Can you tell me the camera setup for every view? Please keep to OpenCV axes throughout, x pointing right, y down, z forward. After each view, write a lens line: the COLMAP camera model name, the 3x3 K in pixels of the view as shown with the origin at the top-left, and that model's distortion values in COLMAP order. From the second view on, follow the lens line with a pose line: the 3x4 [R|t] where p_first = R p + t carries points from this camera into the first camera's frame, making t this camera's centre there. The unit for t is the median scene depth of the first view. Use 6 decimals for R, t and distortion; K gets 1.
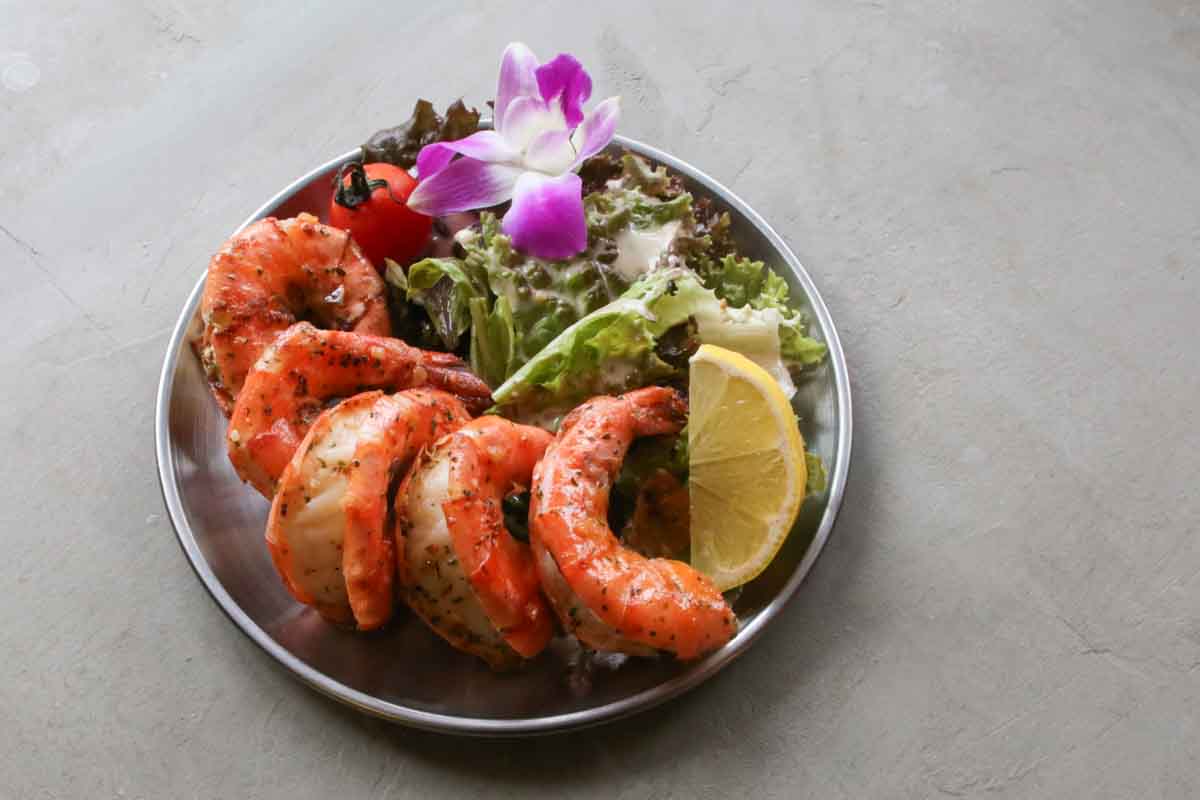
lens RADIAL K [[1153.3, 0, 603.8], [0, 1153.3, 403.3], [0, 0, 1]] dist [-0.075207, 0.000000]
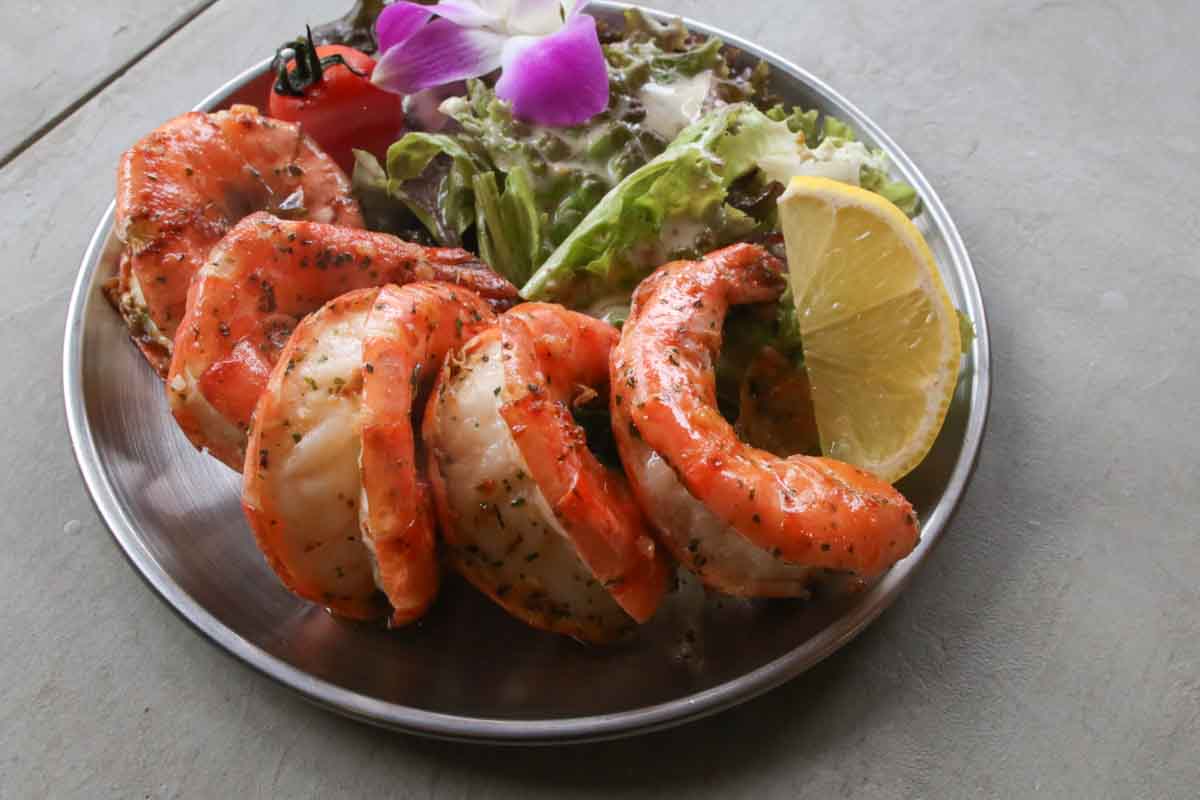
lens RADIAL K [[1043.5, 0, 589.4], [0, 1043.5, 394.3], [0, 0, 1]] dist [-0.092135, 0.045856]
pose [[0.984497, -0.138379, 0.107783, -0.140959], [0.148697, 0.984366, -0.094411, 0.133961], [-0.093034, 0.108975, 0.989681, 0.342771]]
